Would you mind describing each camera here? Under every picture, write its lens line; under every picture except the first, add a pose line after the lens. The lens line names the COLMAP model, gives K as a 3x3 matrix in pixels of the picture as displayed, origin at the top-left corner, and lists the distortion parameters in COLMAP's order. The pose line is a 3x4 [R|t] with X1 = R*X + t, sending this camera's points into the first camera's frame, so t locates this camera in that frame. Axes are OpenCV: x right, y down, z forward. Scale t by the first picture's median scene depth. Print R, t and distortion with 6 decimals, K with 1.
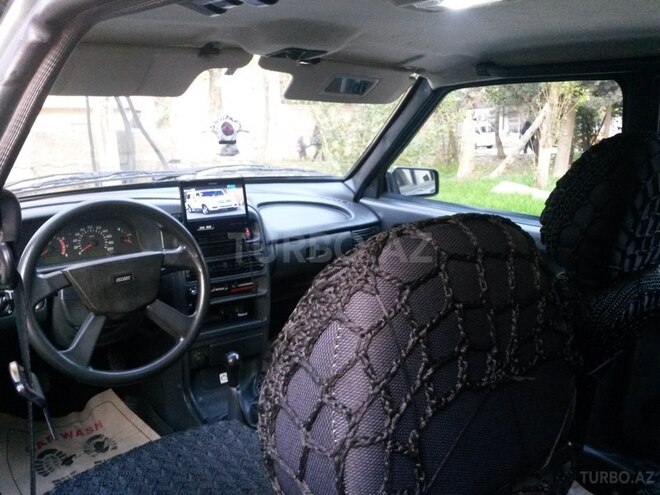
lens RADIAL K [[536.2, 0, 329.4], [0, 536.2, 233.5], [0, 0, 1]] dist [0.096550, -0.178435]
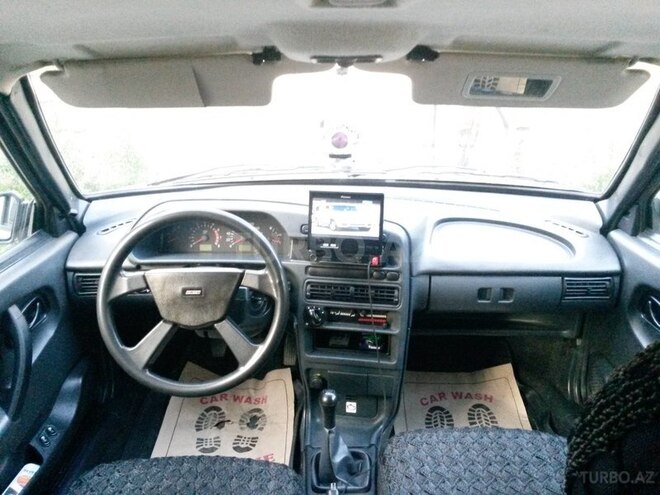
lens RADIAL K [[536.2, 0, 329.4], [0, 536.2, 233.5], [0, 0, 1]] dist [0.096550, -0.178435]
pose [[0.752649, 0.194106, -0.629160, 0.317515], [-0.138594, 0.980854, 0.136812, -0.149367], [0.643670, -0.015773, 0.765141, 0.320287]]
